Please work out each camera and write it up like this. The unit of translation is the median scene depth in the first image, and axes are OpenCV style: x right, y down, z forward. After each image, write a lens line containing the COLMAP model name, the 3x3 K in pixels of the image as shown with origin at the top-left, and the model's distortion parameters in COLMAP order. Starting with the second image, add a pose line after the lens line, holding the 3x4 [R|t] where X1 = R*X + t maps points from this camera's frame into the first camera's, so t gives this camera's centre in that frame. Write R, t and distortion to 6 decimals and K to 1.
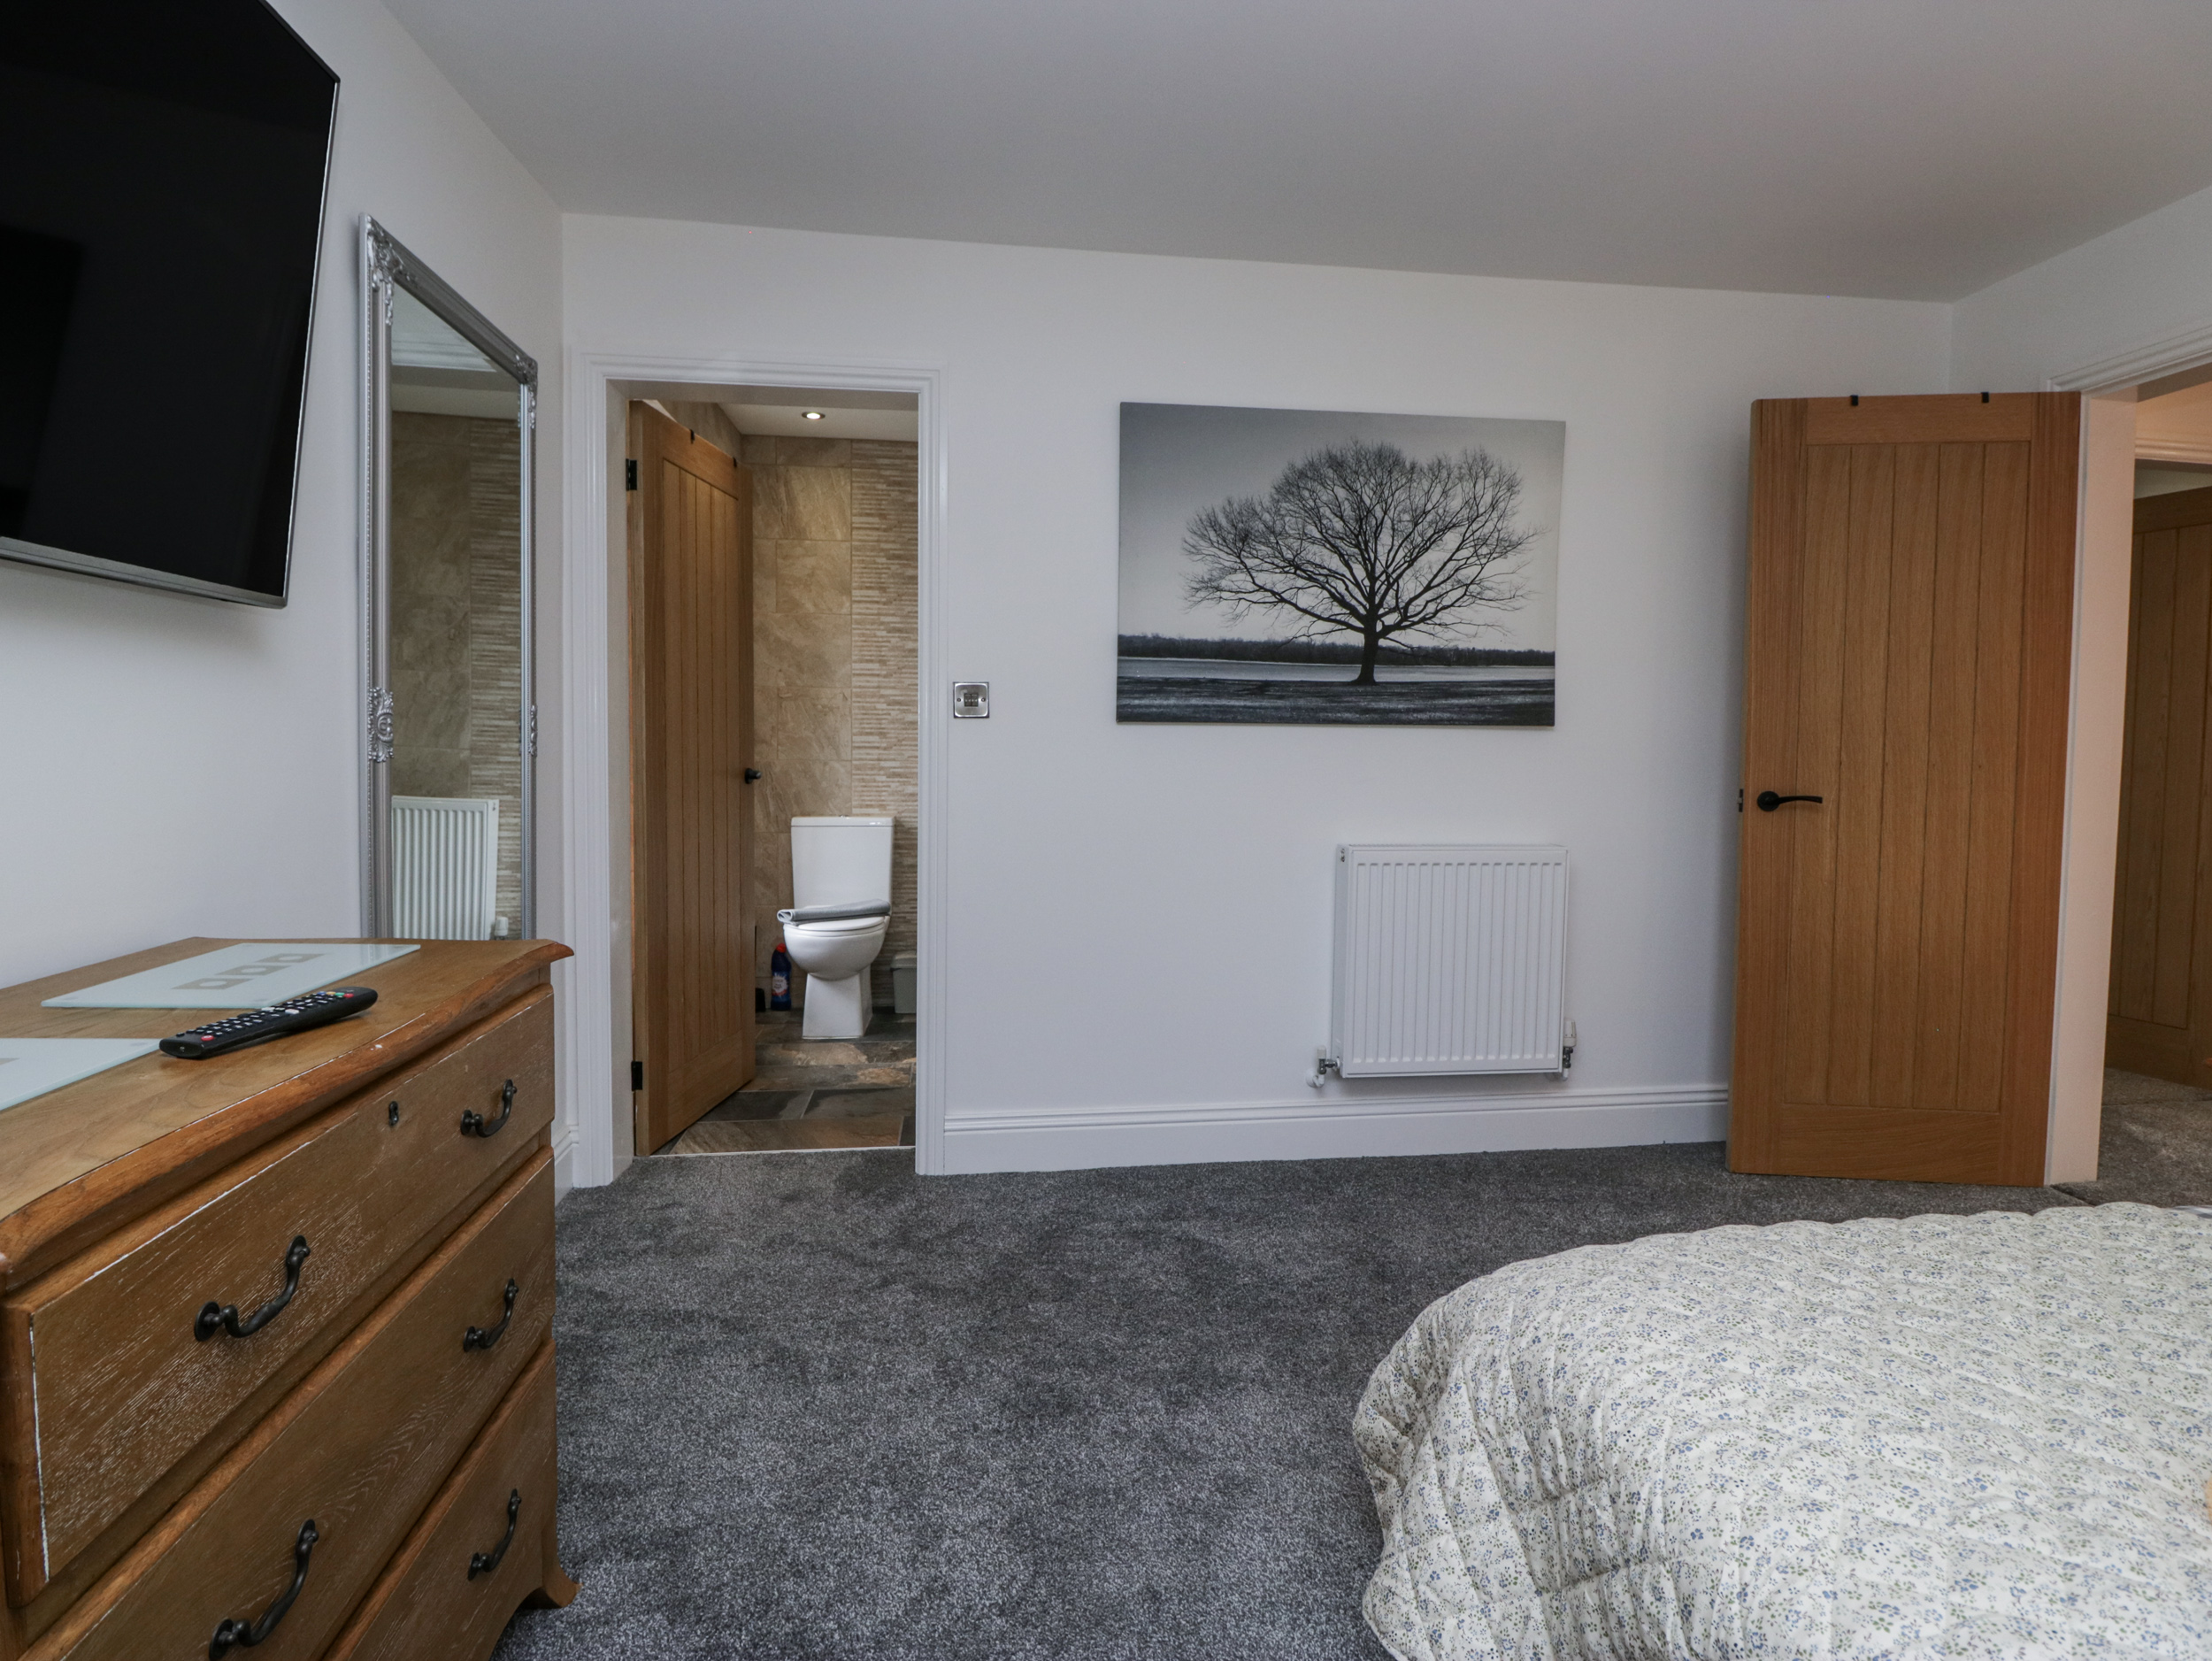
lens RADIAL K [[1152.7, 0, 1122.7], [0, 1152.7, 815.8], [0, 0, 1]] dist [-0.006202, -0.010496]
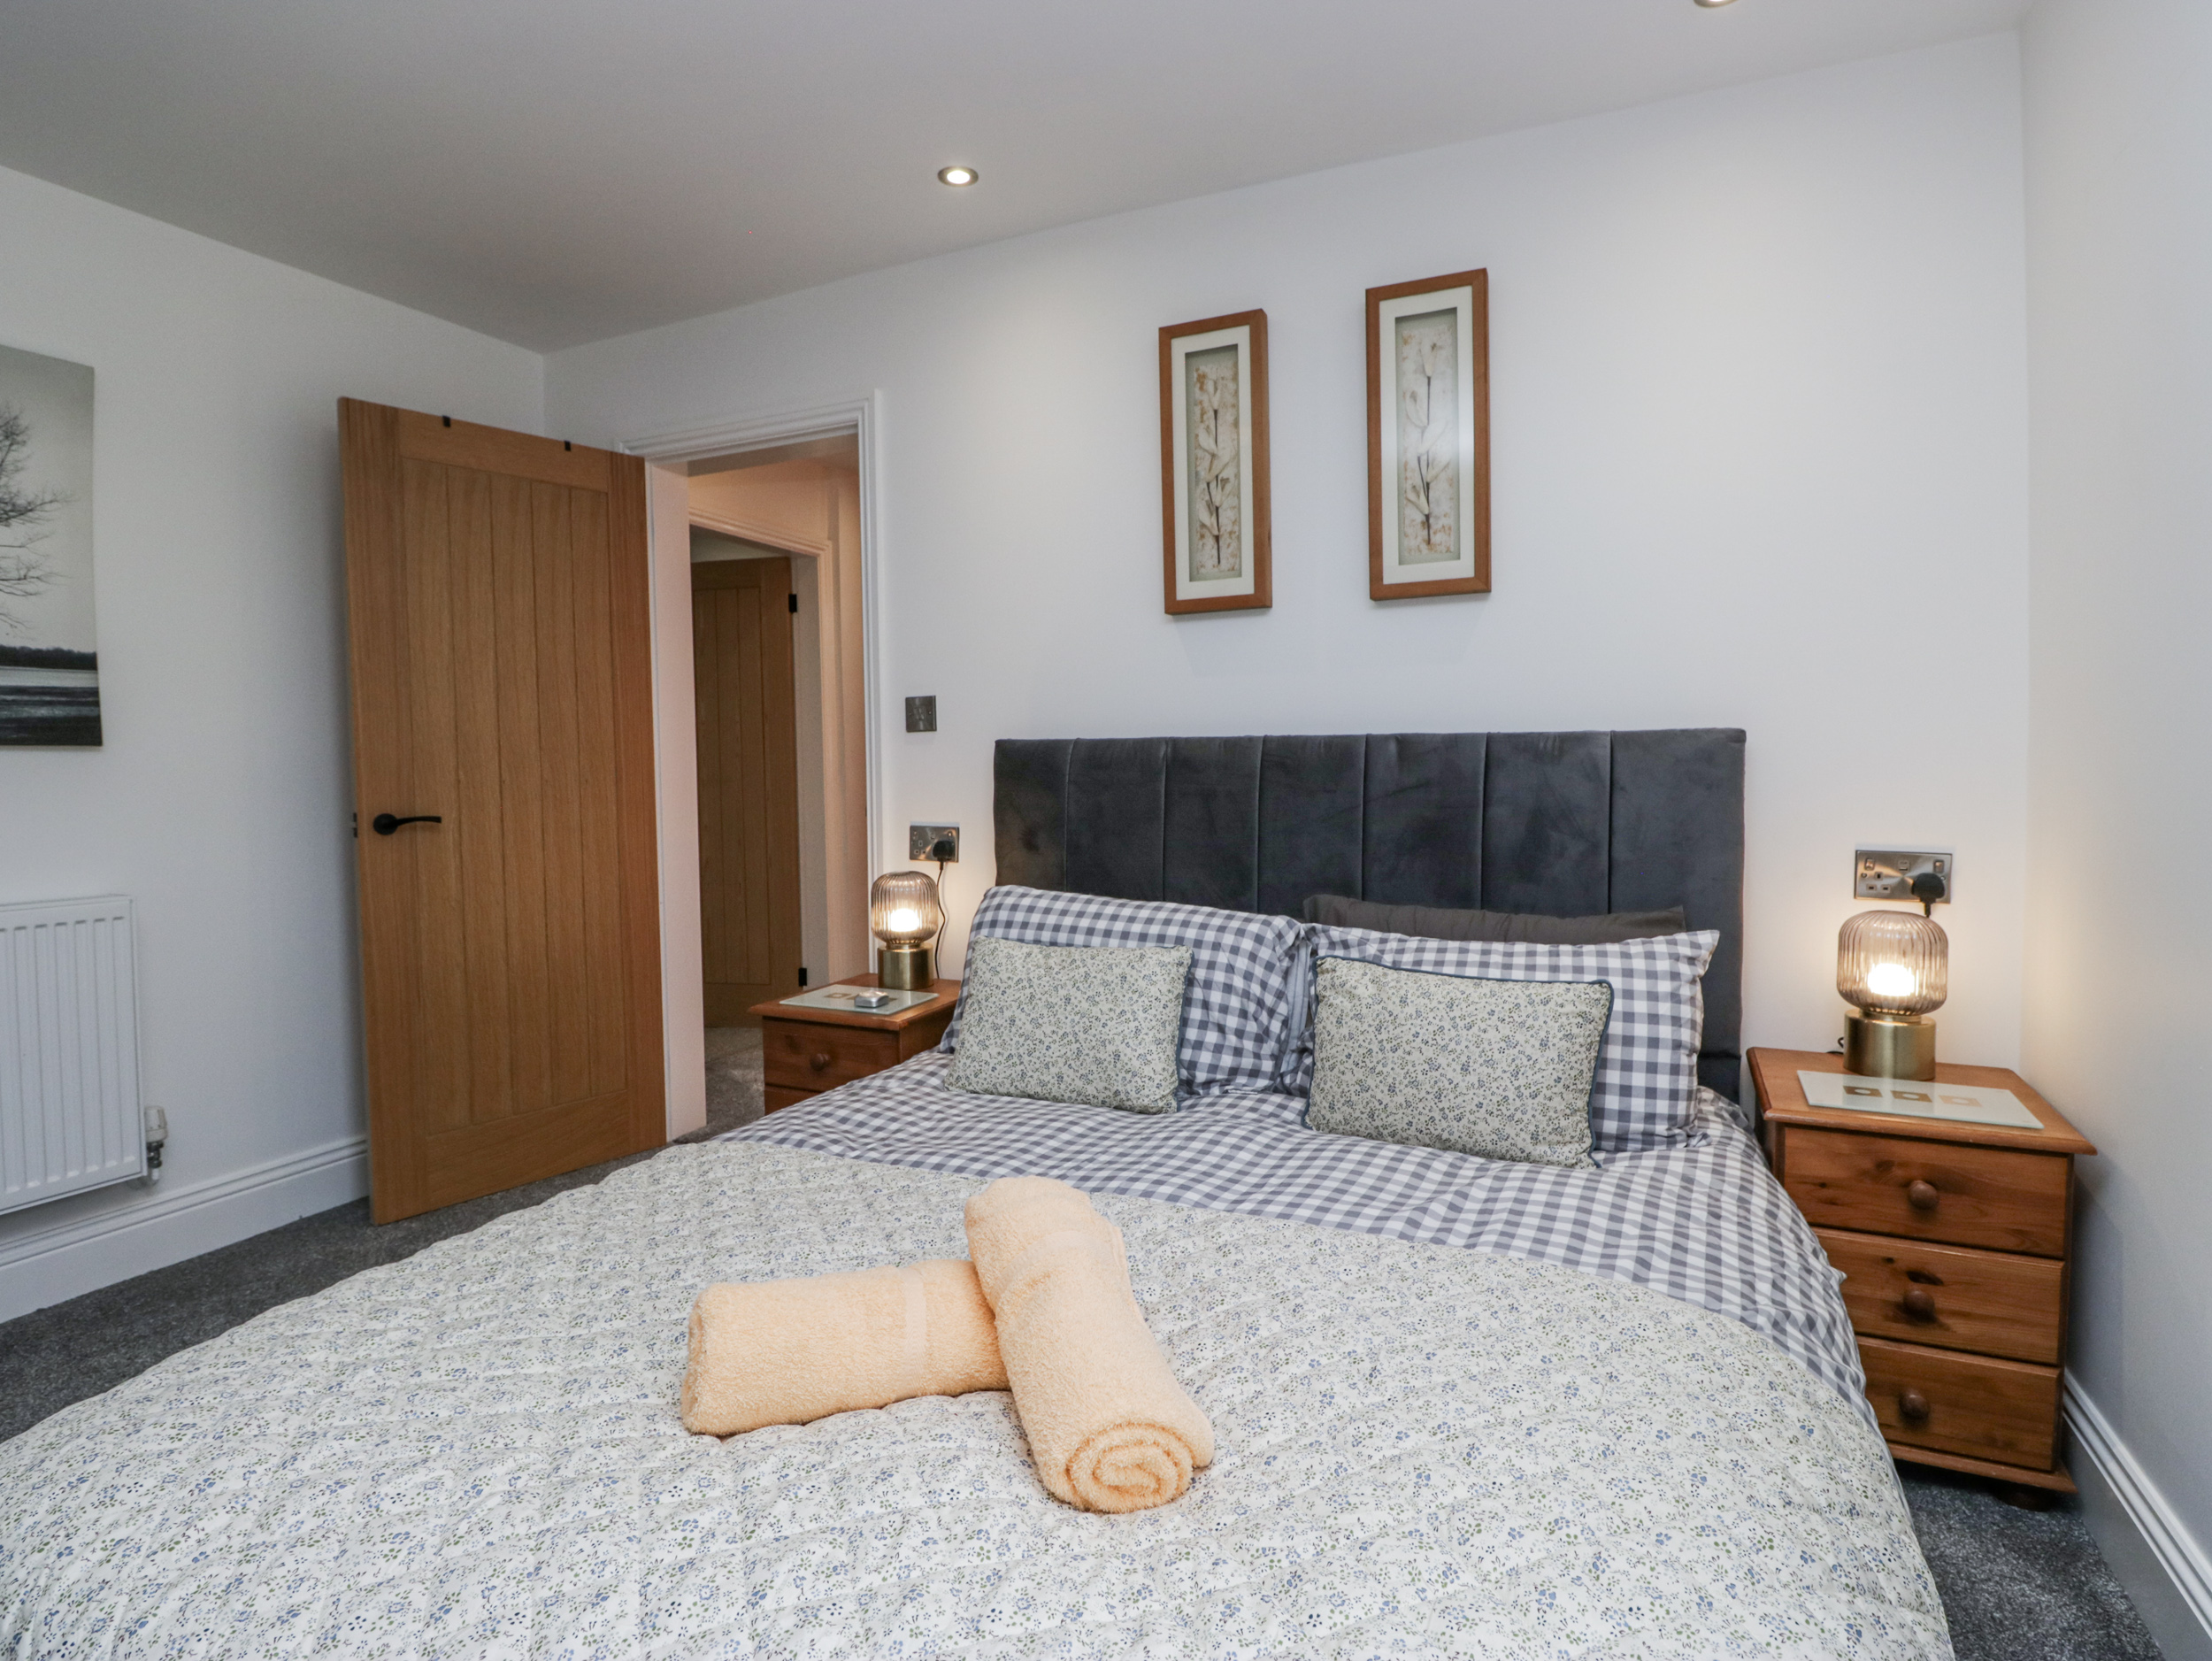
lens RADIAL K [[1152.7, 0, 1125.3], [0, 1152.7, 814.2], [0, 0, 1]] dist [-0.006202, -0.010496]
pose [[0.509075, -0.050536, 0.859237, 0.059816], [0.071252, 0.997323, 0.016443, 0.006980], [-0.857768, 0.052852, 0.511313, -0.006679]]
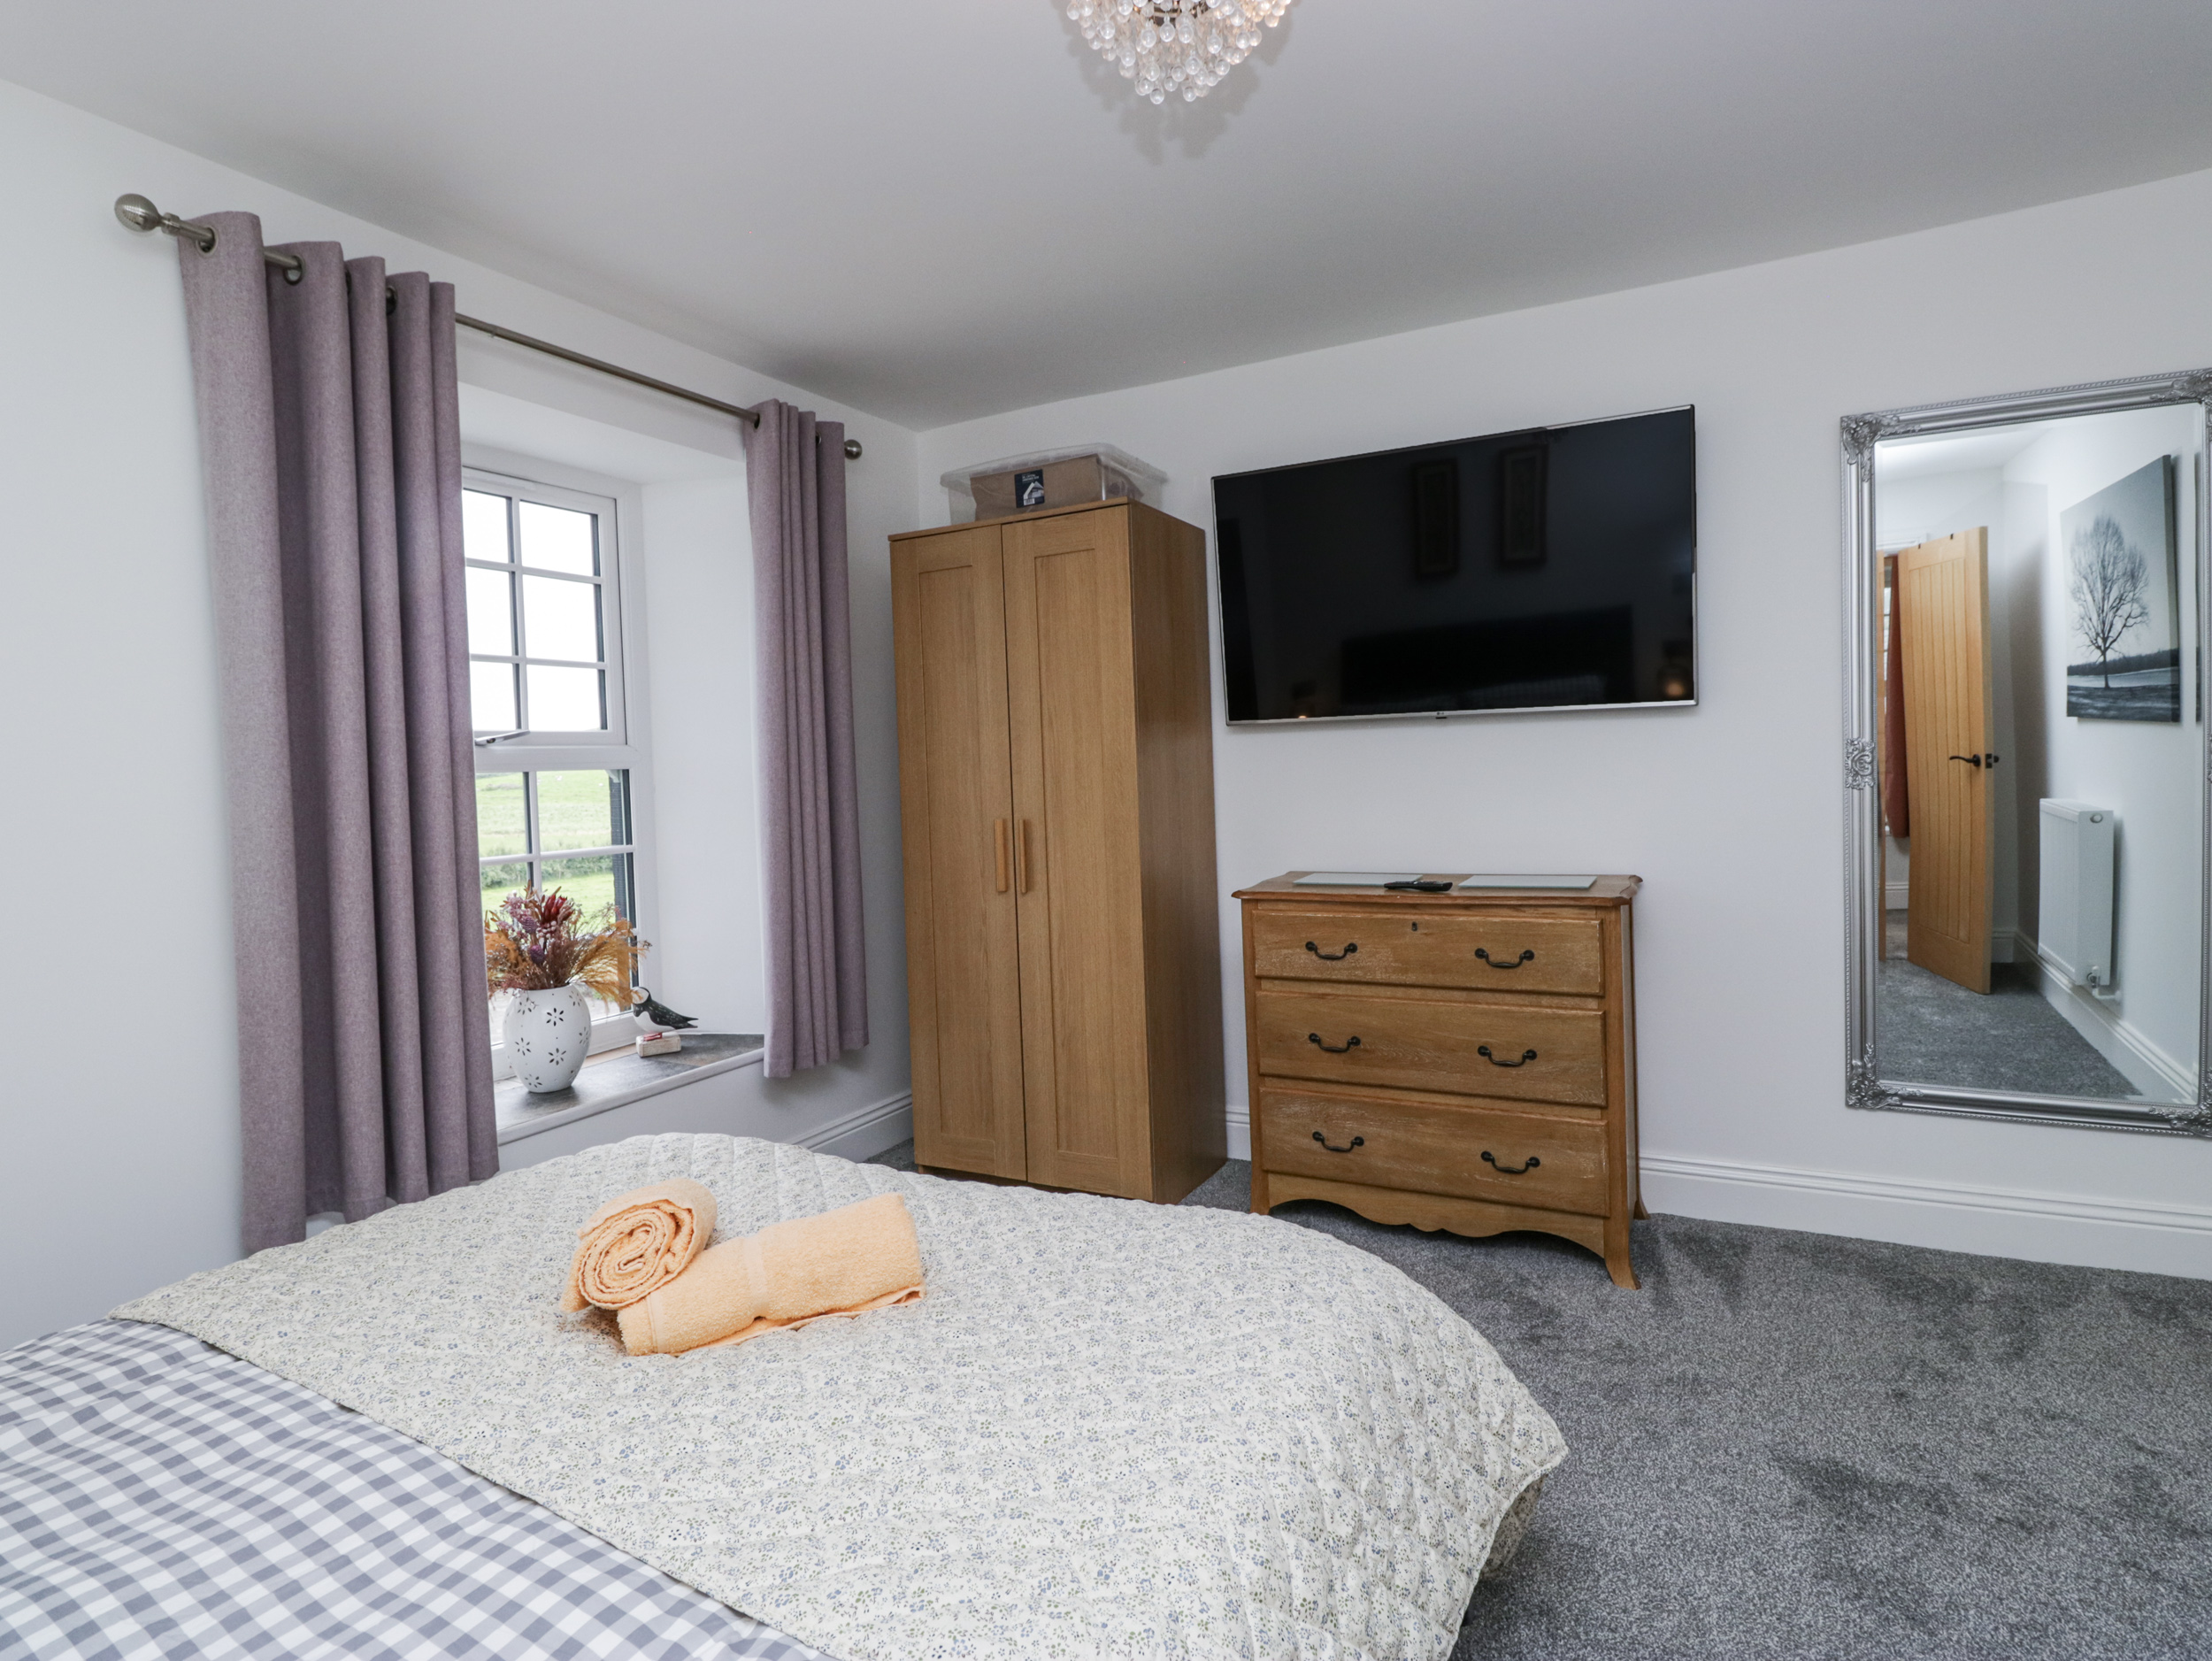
lens RADIAL K [[1152.7, 0, 1112.6], [0, 1152.7, 813.0], [0, 0, 1]] dist [-0.006202, -0.010496]
pose [[-0.569494, 0.039425, -0.821049, 0.685882], [-0.030192, 0.997172, 0.068823, -0.056765], [0.821441, 0.063984, -0.566693, 0.682800]]
